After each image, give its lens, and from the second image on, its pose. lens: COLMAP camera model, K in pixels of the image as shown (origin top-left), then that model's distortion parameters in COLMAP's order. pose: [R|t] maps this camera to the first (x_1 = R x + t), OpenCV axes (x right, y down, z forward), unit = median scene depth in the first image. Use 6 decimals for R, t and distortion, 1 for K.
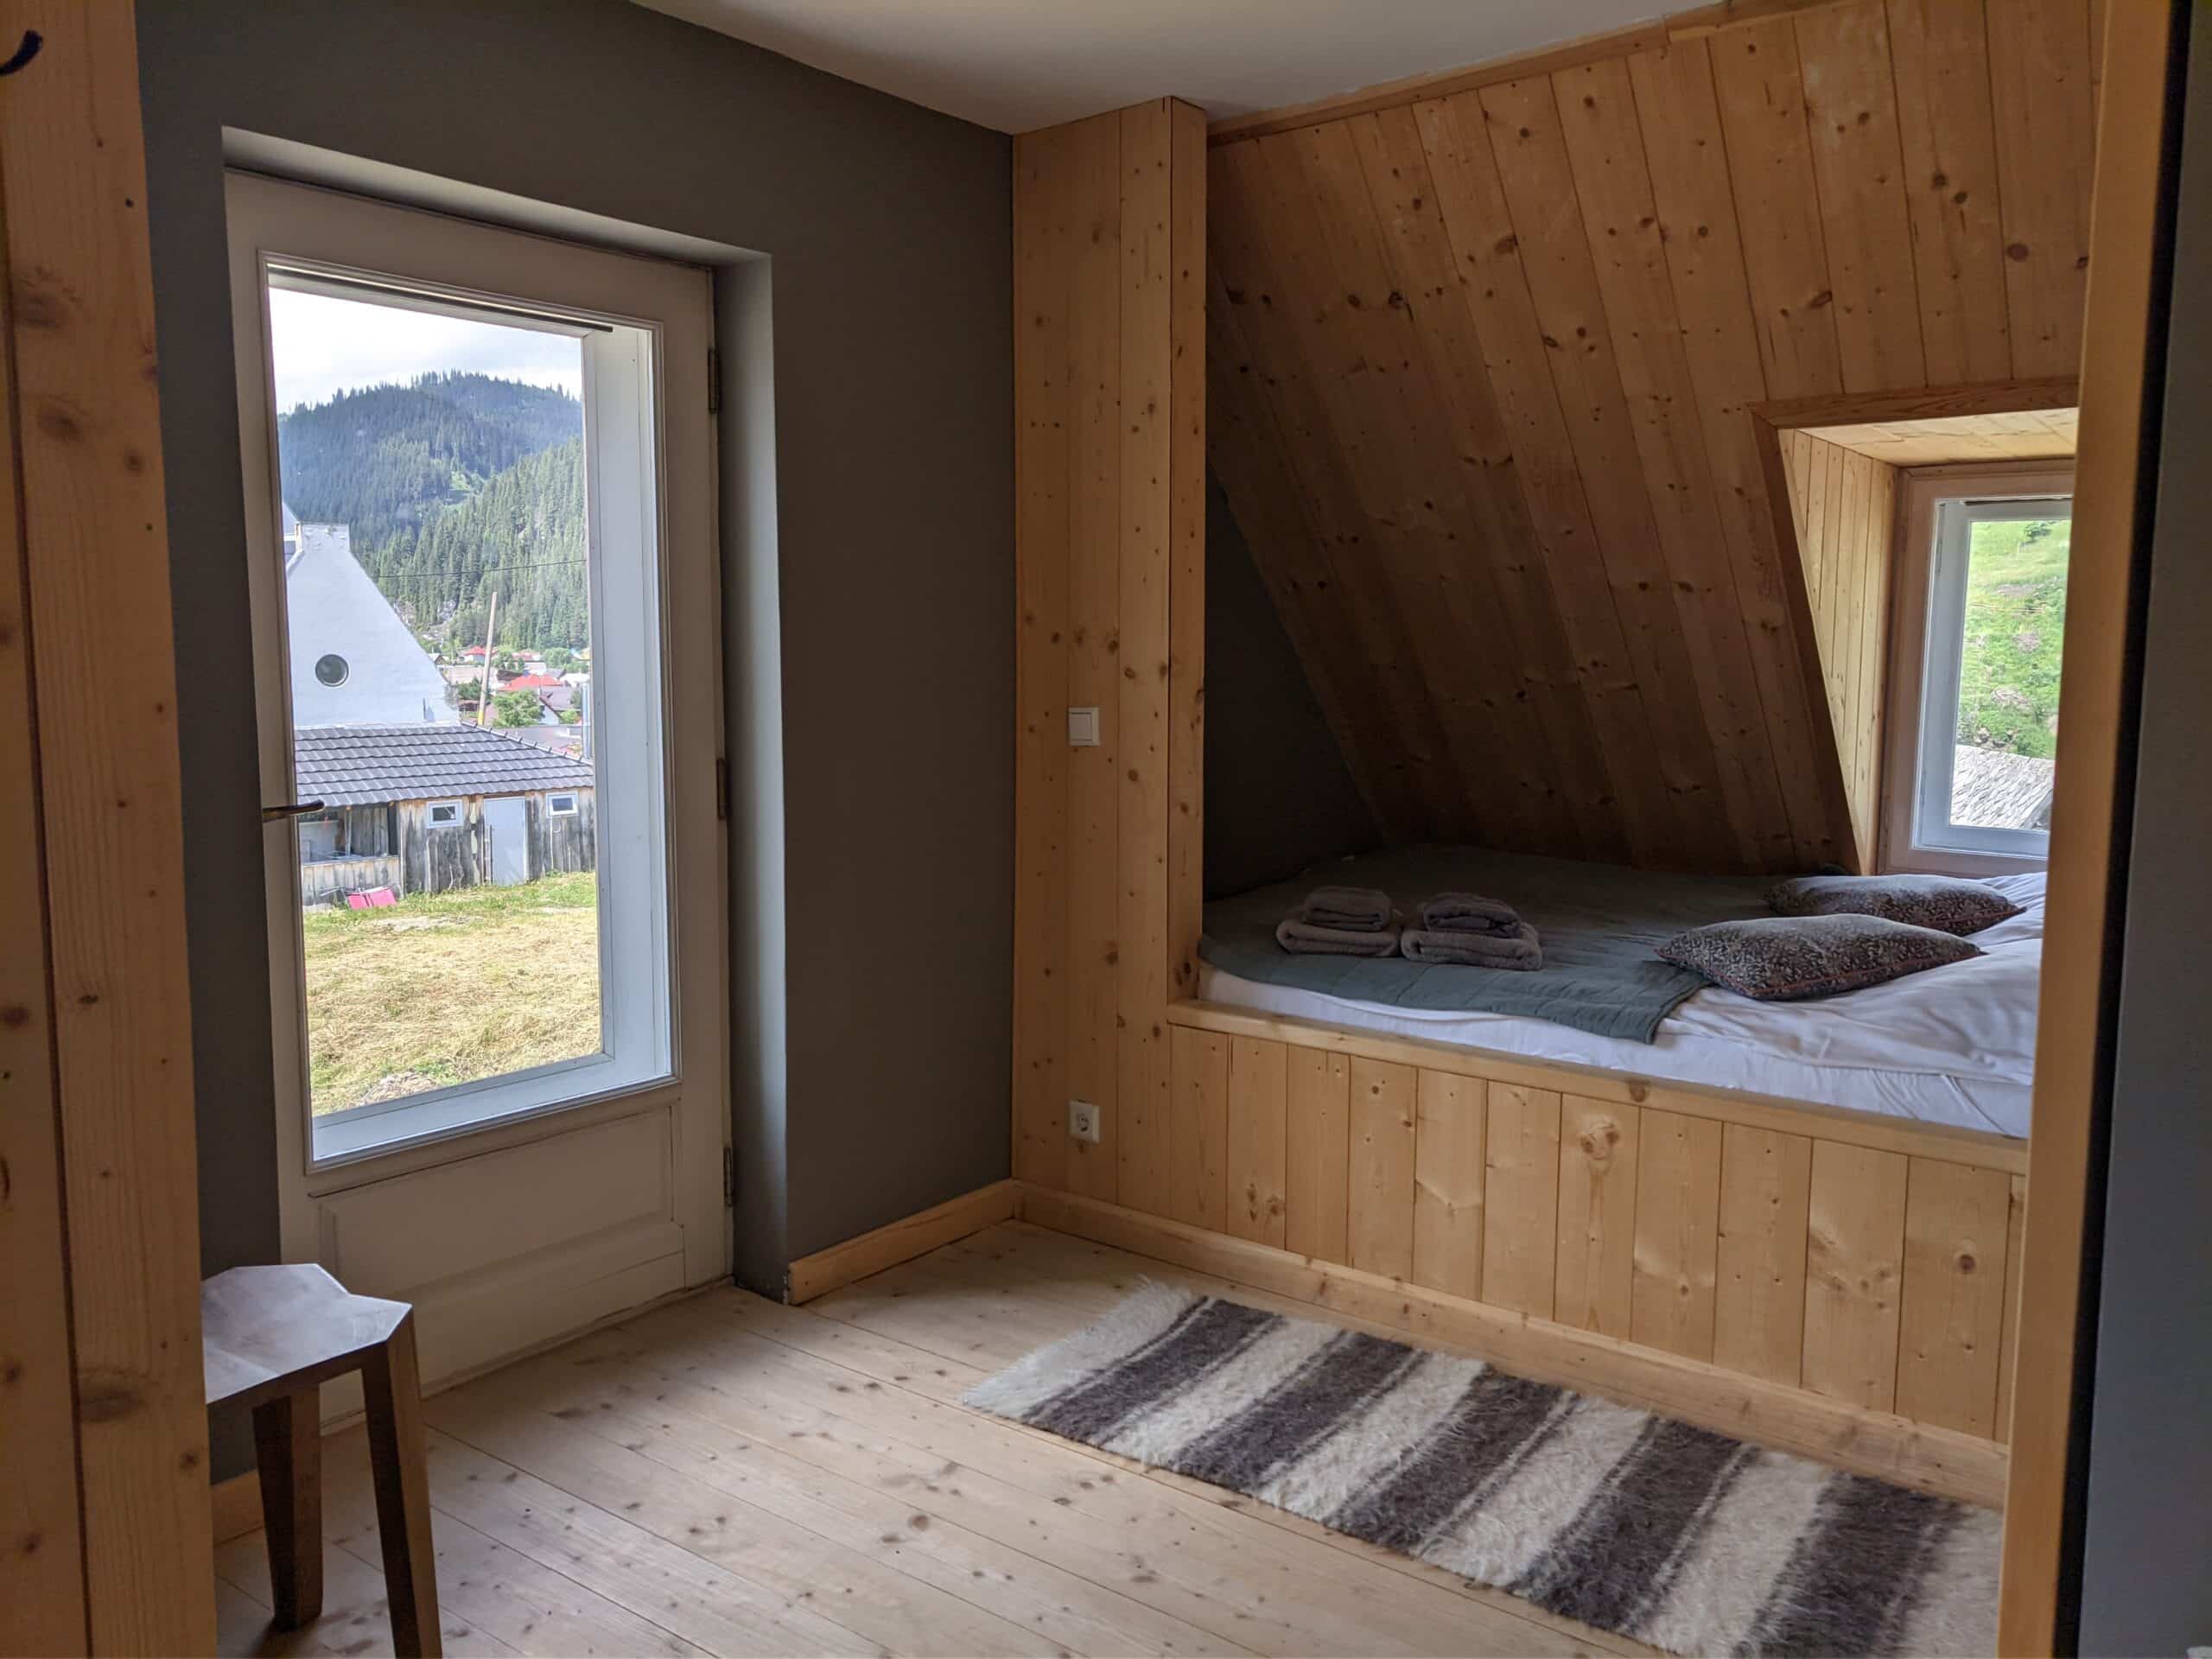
lens RADIAL K [[1666.4, 0, 1107.4], [0, 1666.4, 768.4], [0, 0, 1]] dist [0.046363, 0.000247]
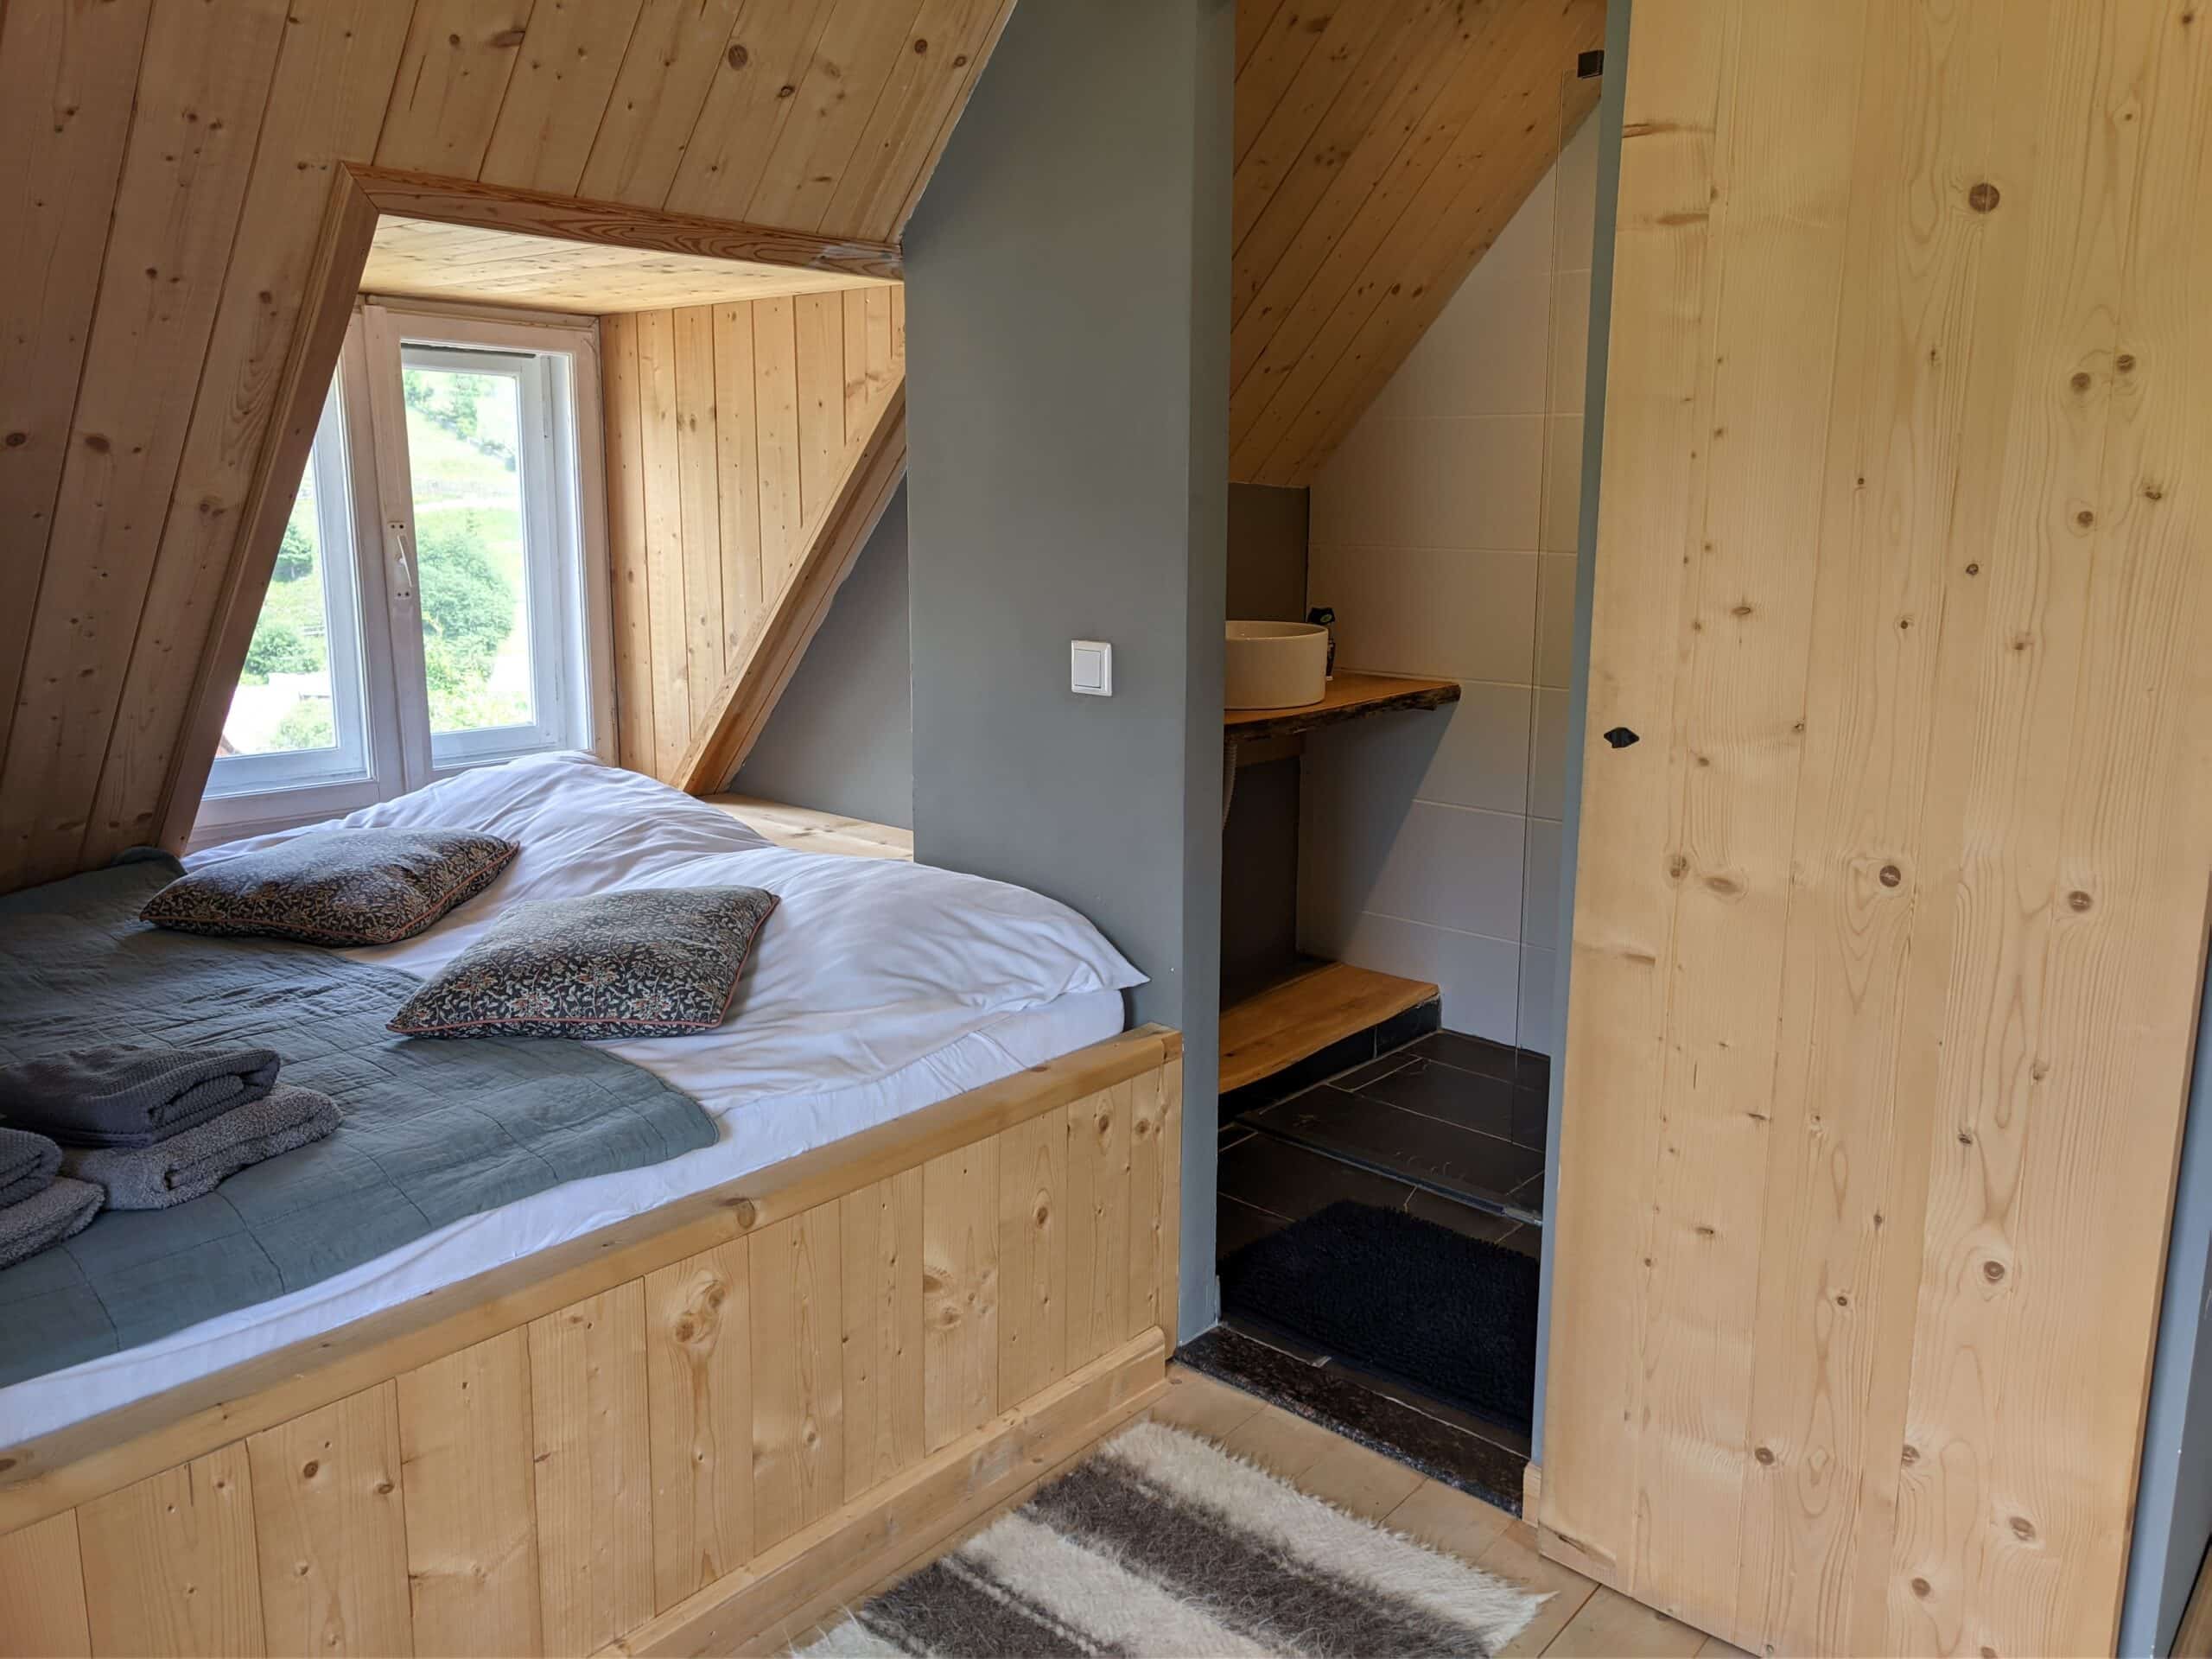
lens RADIAL K [[1666.4, 0, 1107.4], [0, 1666.4, 768.4], [0, 0, 1]] dist [0.046363, 0.000247]
pose [[0.086012, -0.180155, 0.979870, -0.300811], [0.075448, 0.981869, 0.173900, -0.091887], [-0.993433, 0.058972, 0.098045, 0.748927]]
